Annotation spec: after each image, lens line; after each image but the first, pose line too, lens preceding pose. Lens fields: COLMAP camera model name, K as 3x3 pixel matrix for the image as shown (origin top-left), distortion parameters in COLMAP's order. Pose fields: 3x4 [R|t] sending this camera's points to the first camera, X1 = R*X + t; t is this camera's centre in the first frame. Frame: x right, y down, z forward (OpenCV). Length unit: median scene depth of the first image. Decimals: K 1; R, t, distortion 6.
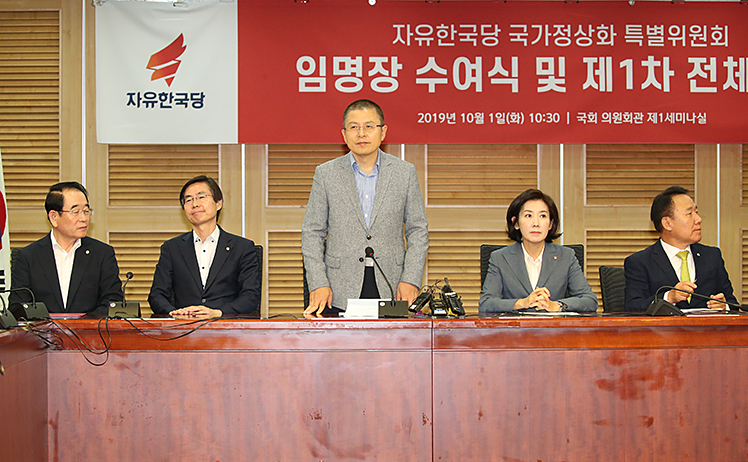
lens RADIAL K [[2150.4, 0, 374.0], [0, 2150.4, 231.0], [0, 0, 1]] dist [-0.329636, -0.175694]
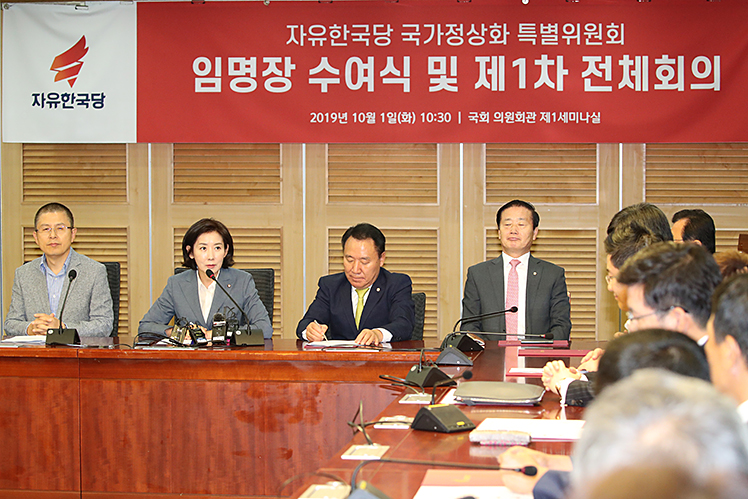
lens RADIAL K [[2149.7, 0, 374.0], [0, 2149.7, 249.5], [0, 0, 1]] dist [-0.276463, -0.472823]
pose [[0.990113, 0.010135, -0.139908, 0.191955], [-0.005054, 0.999316, 0.036622, -0.027778], [0.140184, -0.035553, 0.989487, 0.002308]]
